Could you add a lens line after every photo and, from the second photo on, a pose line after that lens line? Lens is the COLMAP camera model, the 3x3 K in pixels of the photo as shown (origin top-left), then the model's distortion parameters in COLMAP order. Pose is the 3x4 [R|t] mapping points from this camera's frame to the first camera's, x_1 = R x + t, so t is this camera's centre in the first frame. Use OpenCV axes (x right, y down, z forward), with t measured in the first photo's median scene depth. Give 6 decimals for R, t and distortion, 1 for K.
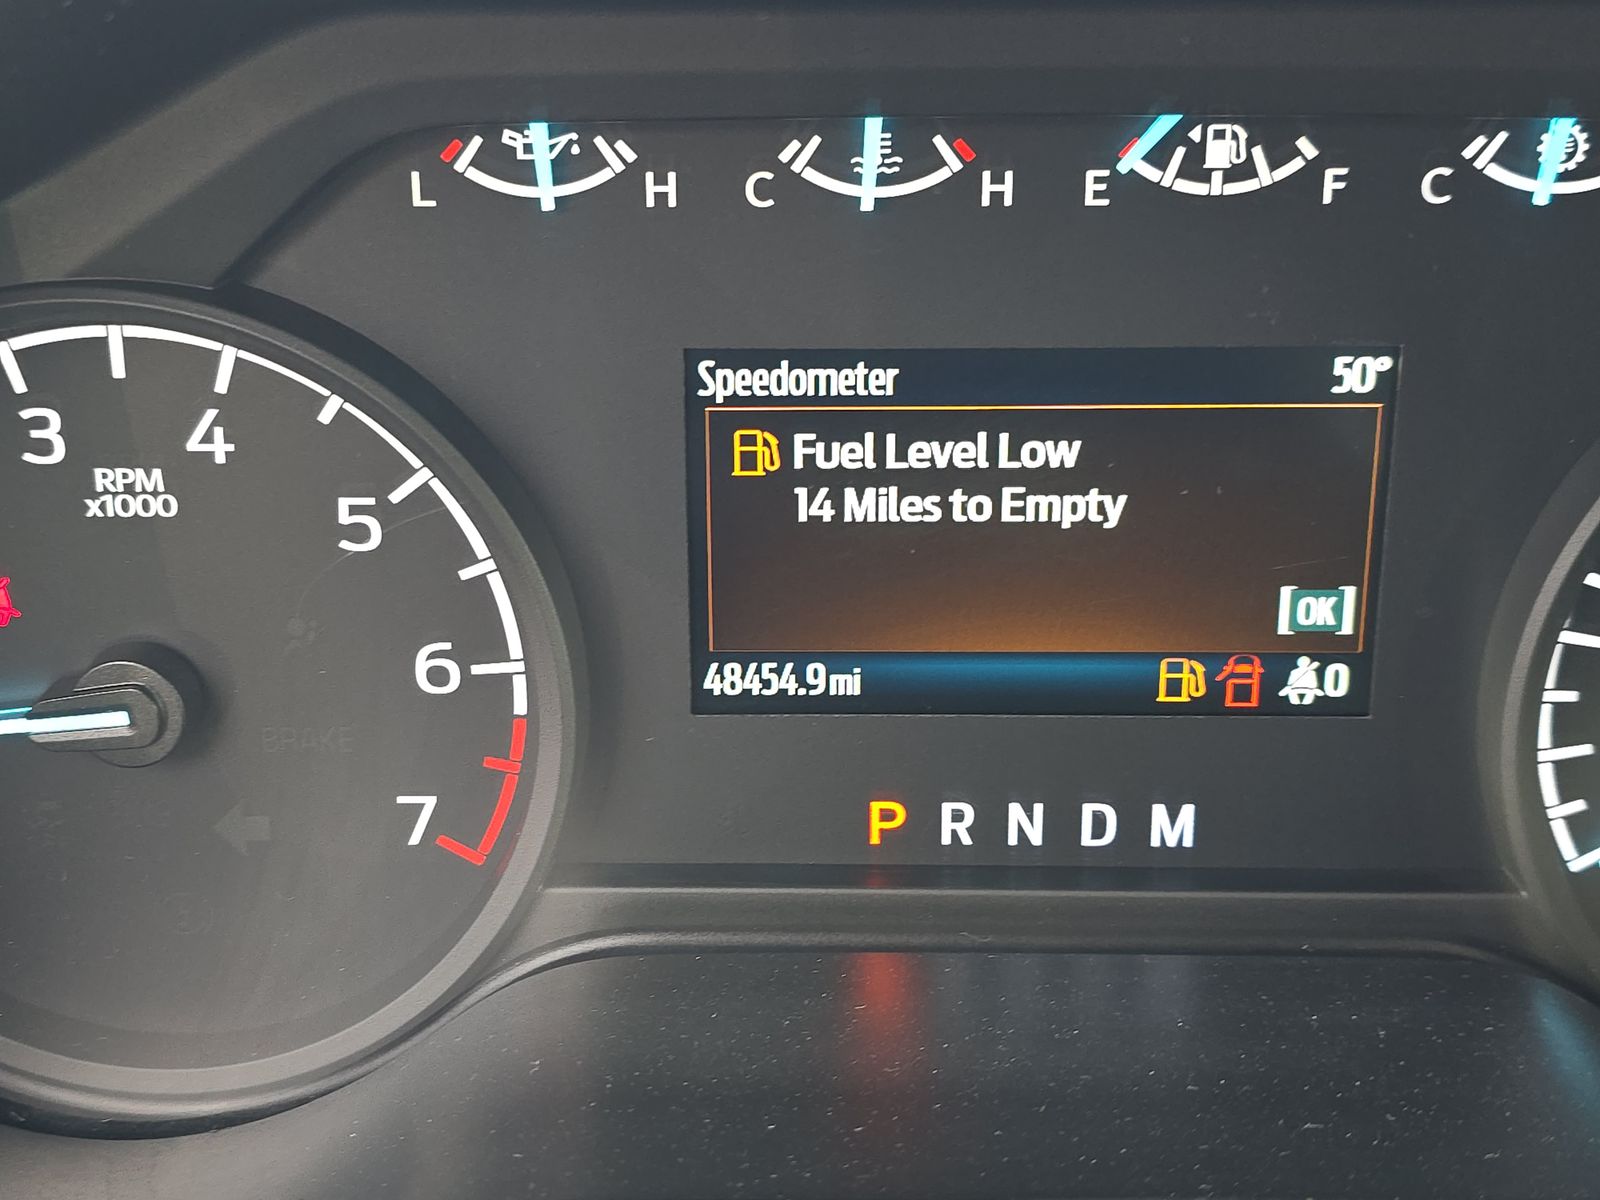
lens RADIAL K [[1071.1, 0, 800.0], [0, 1071.1, 600.0], [0, 0, 1]] dist [0.049144, -0.047822]
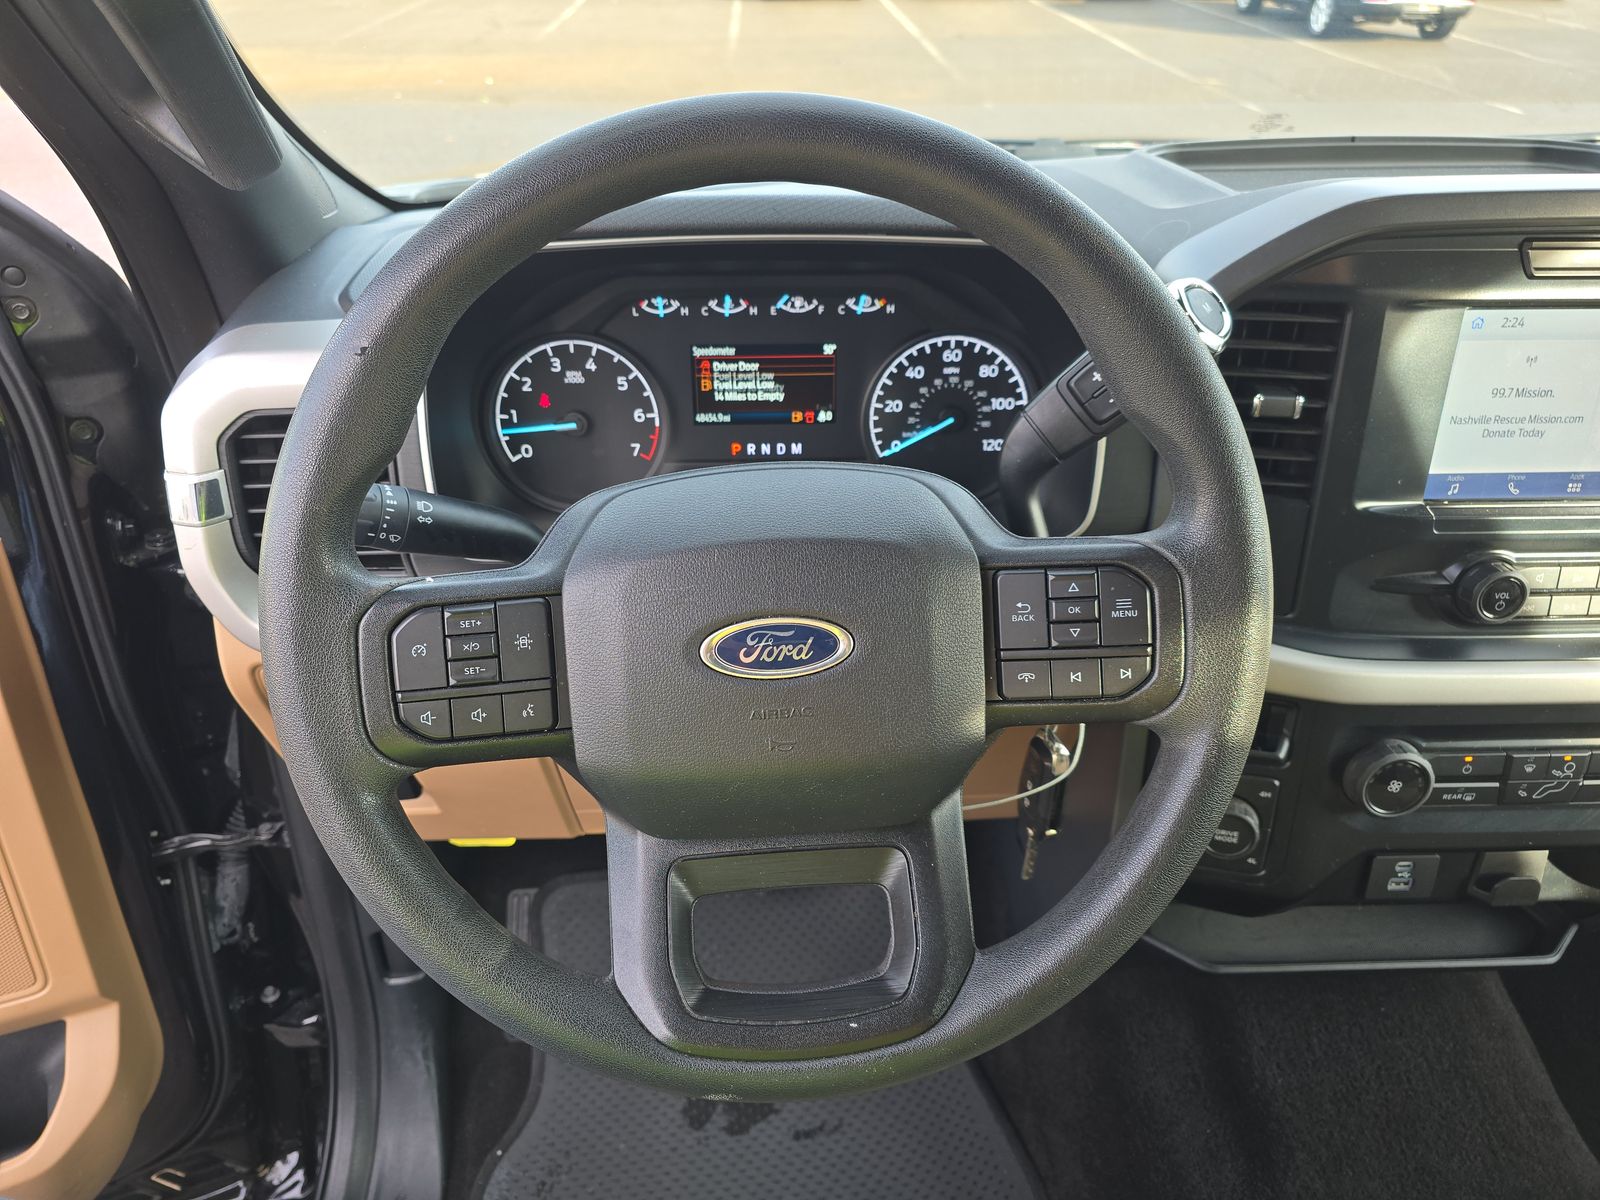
lens RADIAL K [[1071.1, 0, 800.0], [0, 1071.1, 600.0], [0, 0, 1]] dist [0.049144, -0.047822]
pose [[0.994516, 0.010142, -0.104088, 0.848470], [0.001115, 0.994201, 0.107532, 0.362139], [0.104576, -0.107059, 0.988738, -3.621874]]
